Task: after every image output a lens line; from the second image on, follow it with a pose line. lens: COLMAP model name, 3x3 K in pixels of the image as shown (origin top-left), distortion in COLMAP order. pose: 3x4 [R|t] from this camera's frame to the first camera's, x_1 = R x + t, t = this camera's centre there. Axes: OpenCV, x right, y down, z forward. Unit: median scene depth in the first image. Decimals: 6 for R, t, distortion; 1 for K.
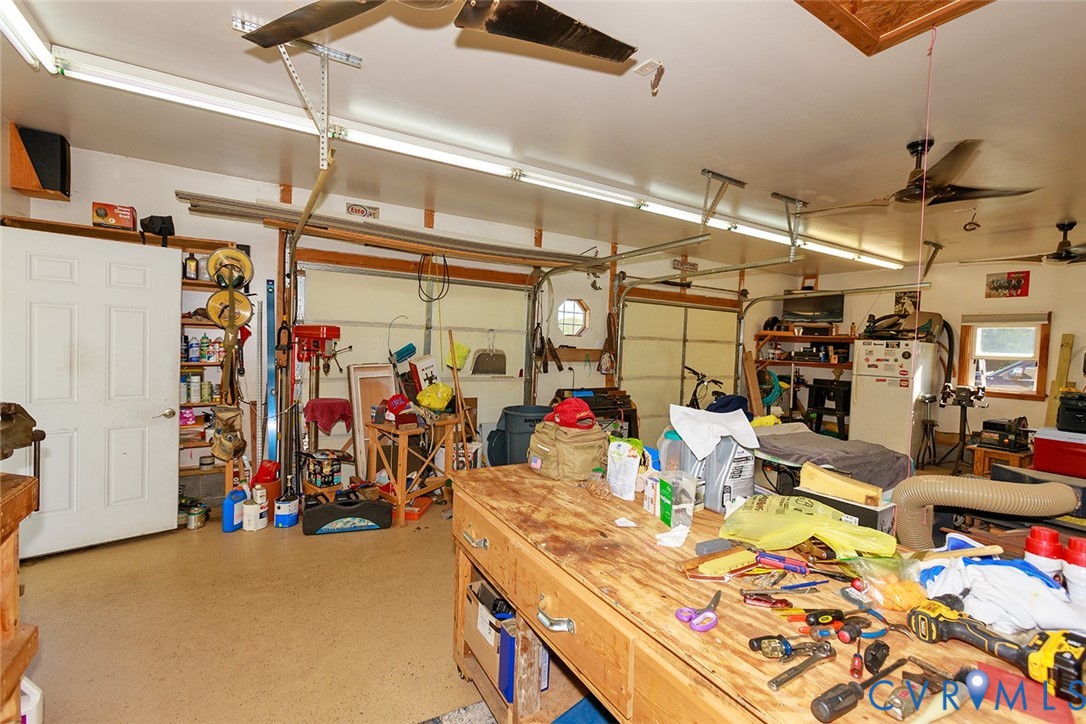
lens RADIAL K [[485.8, 0, 545.7], [0, 485.8, 359.9], [0, 0, 1]] dist [-0.005747, 0.006973]
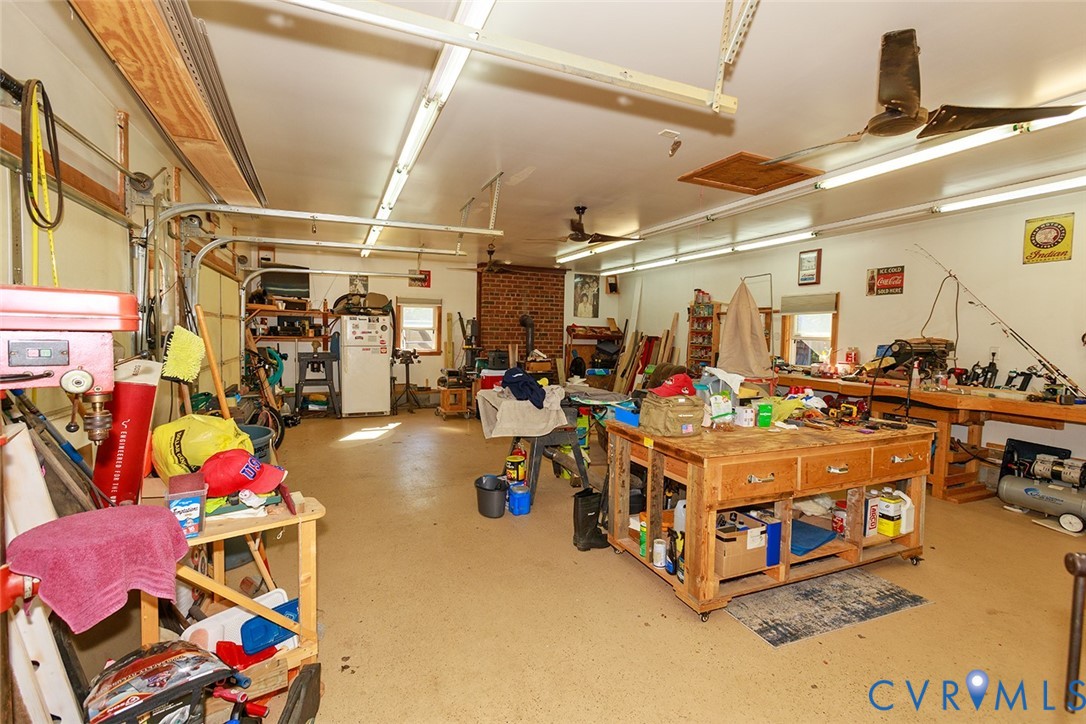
lens RADIAL K [[485.8, 0, 543.6], [0, 485.8, 357.3], [0, 0, 1]] dist [-0.005747, 0.006973]
pose [[0.127310, -0.085236, 0.988194, -0.453658], [0.022281, 0.996295, 0.083064, -0.029067], [-0.991613, 0.011443, 0.128737, 0.421299]]
